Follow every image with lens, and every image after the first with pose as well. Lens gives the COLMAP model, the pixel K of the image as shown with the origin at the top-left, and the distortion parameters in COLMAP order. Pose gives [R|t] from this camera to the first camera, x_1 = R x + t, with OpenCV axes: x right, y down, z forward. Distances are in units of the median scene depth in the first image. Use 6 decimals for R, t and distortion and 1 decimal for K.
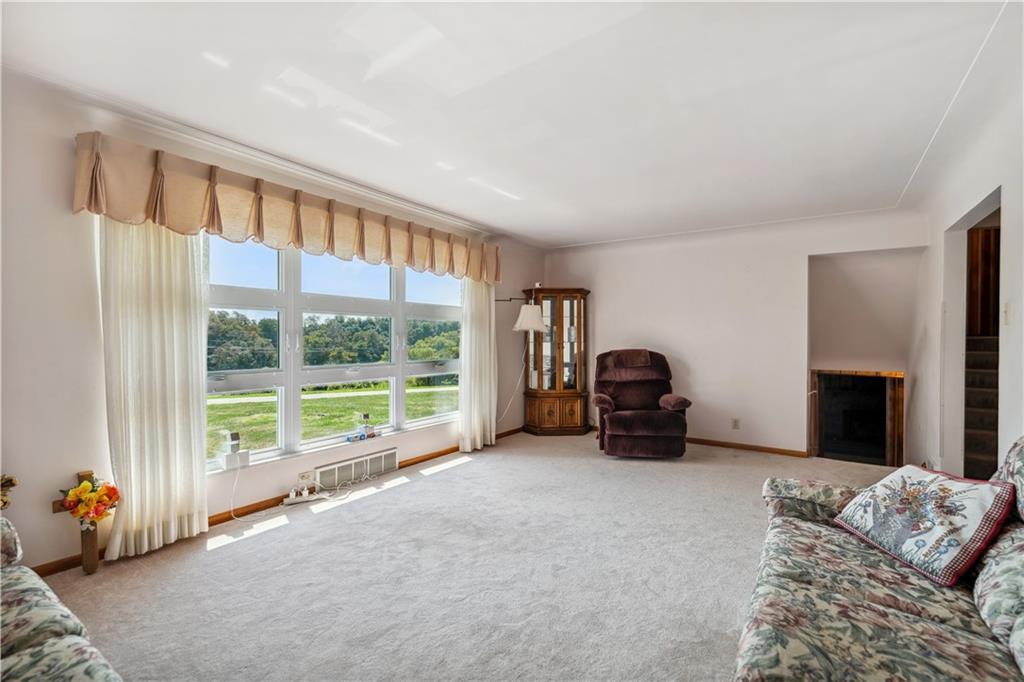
lens RADIAL K [[456.8, 0, 516.3], [0, 456.8, 339.8], [0, 0, 1]] dist [0.000157, 0.000081]
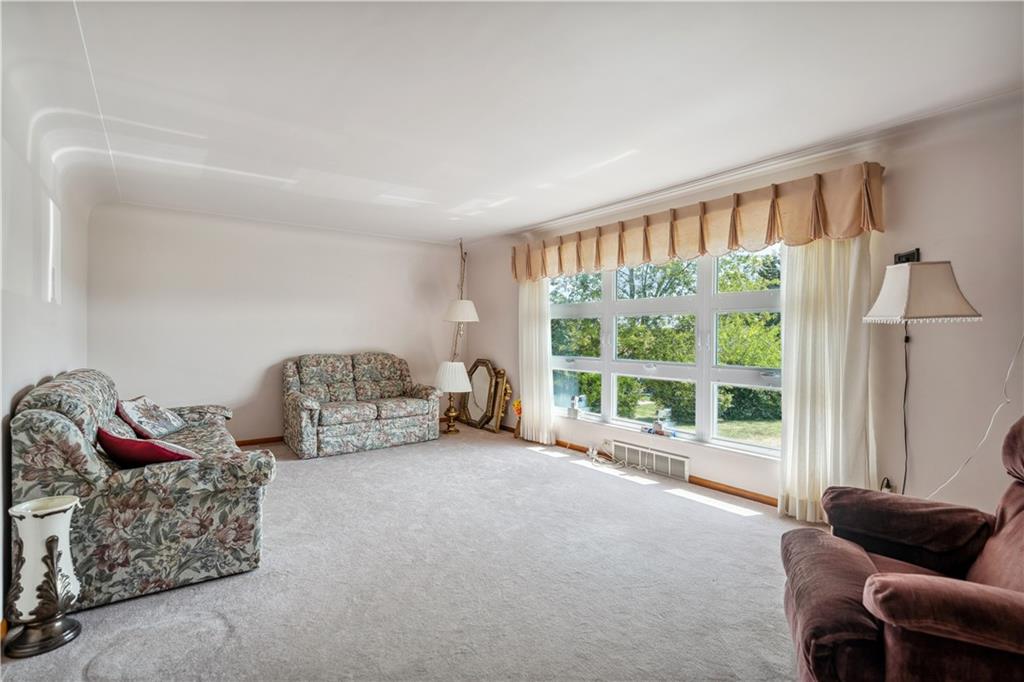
lens RADIAL K [[470.0, 0, 520.3], [0, 470.0, 332.7], [0, 0, 1]] dist [0.000702, 0.000110]
pose [[-0.311087, 0.004421, -0.950371, 0.715381], [0.001130, 0.999990, 0.004281, -0.015788], [0.950381, 0.000258, -0.311088, 0.960389]]
